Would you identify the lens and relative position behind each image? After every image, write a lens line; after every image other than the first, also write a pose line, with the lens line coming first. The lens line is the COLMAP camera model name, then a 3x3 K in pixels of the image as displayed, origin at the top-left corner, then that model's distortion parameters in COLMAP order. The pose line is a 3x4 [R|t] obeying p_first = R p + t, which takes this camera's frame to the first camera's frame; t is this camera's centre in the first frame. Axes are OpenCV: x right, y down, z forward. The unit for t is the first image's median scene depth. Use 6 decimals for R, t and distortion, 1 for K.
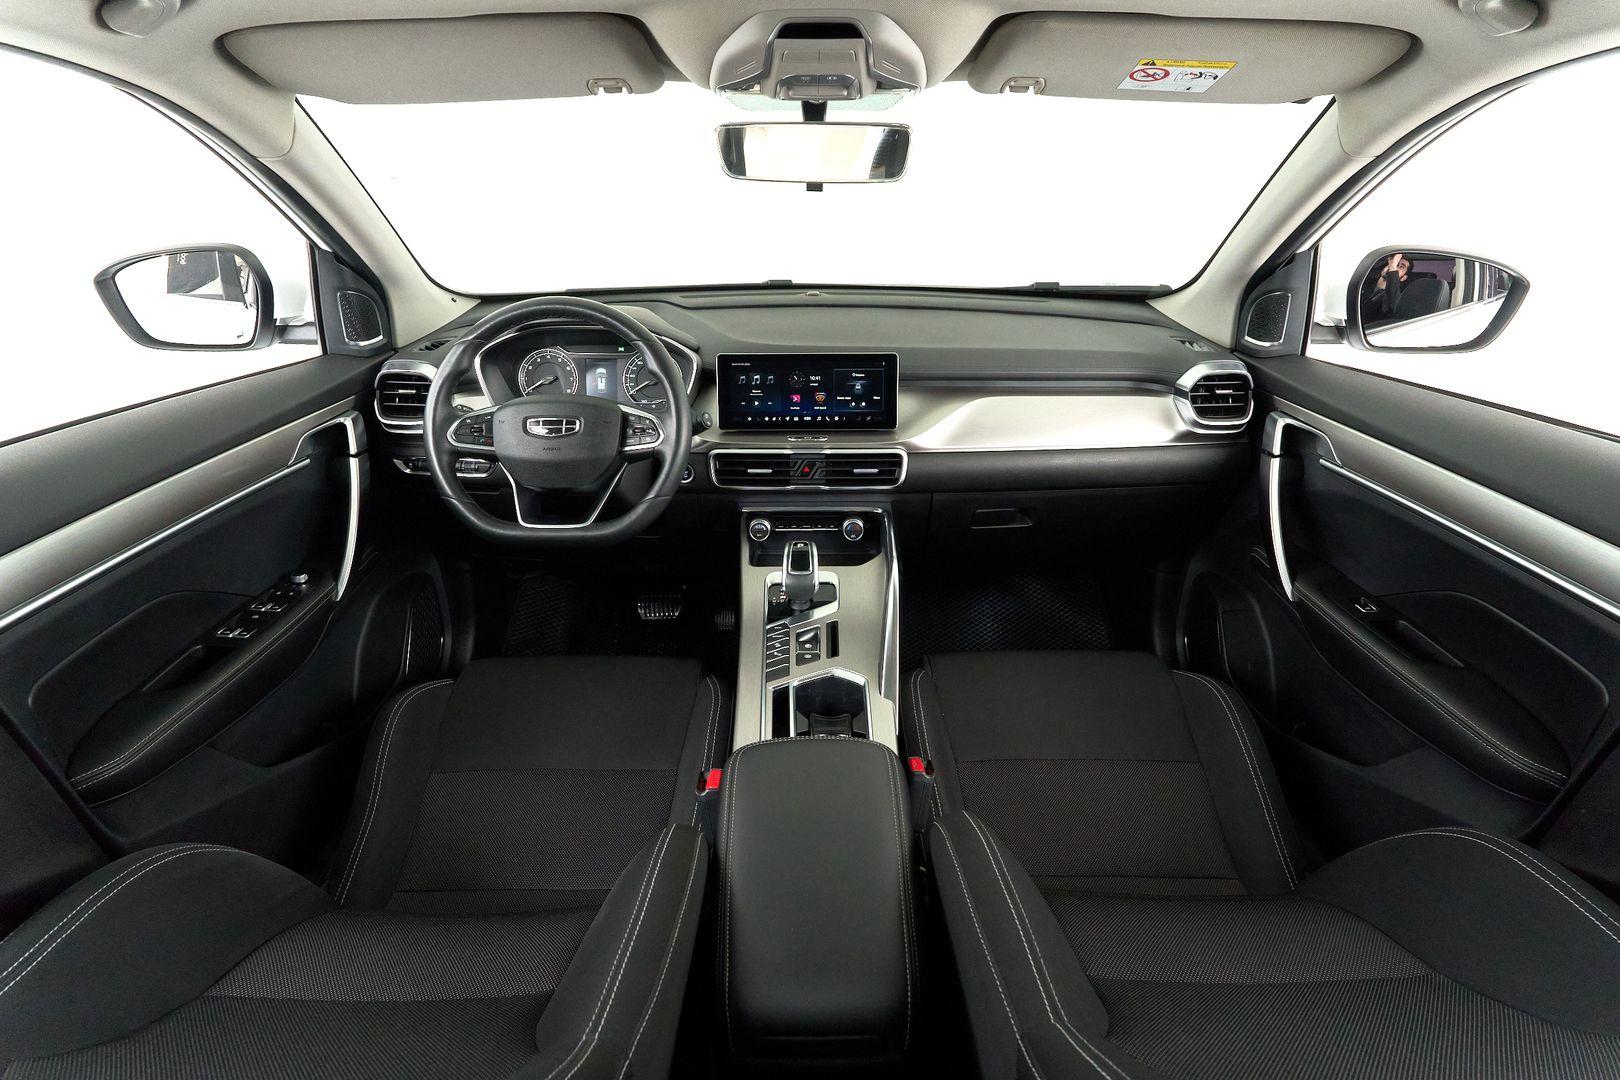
lens RADIAL K [[929.7, 0, 816.2], [0, 929.7, 543.3], [0, 0, 1]] dist [0.041265, 0.004342]
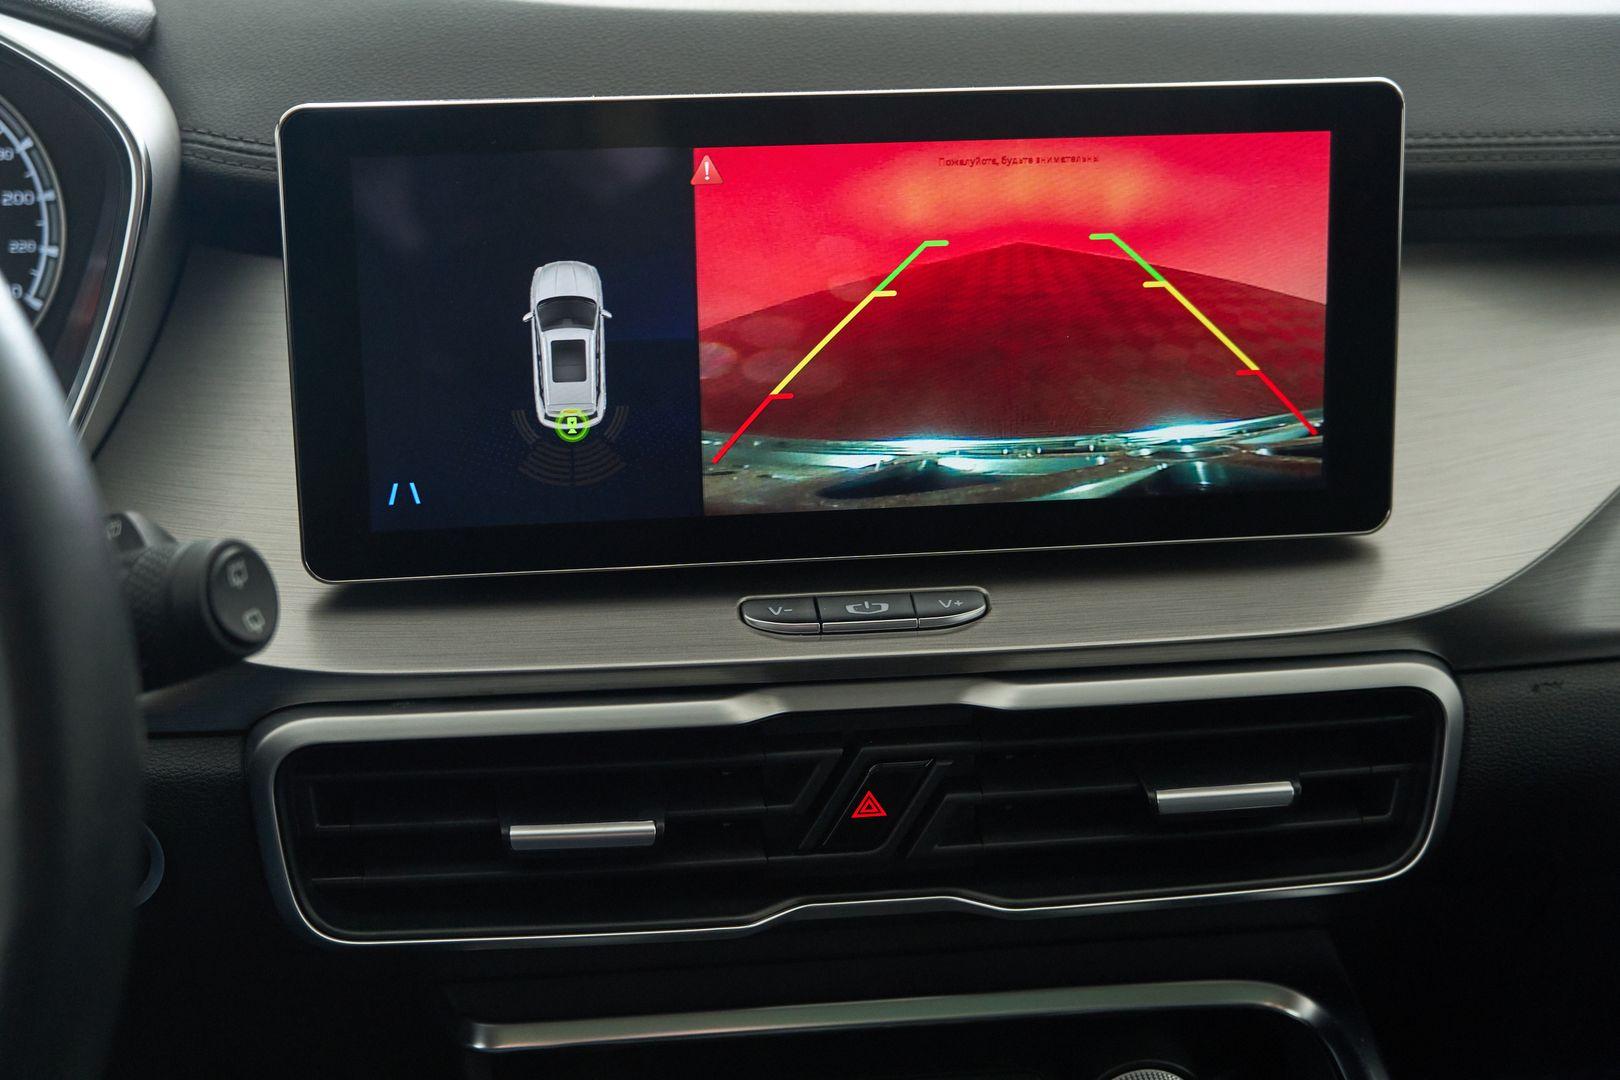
lens RADIAL K [[2496.5, 0, 820.6], [0, 2496.5, 494.1], [0, 0, 1]] dist [-0.056994, 0.000000]
pose [[0.991416, -0.042289, 0.123717, -0.070664], [0.032569, 0.996298, 0.079563, -0.168749], [-0.126624, -0.074850, 0.989123, 0.573615]]
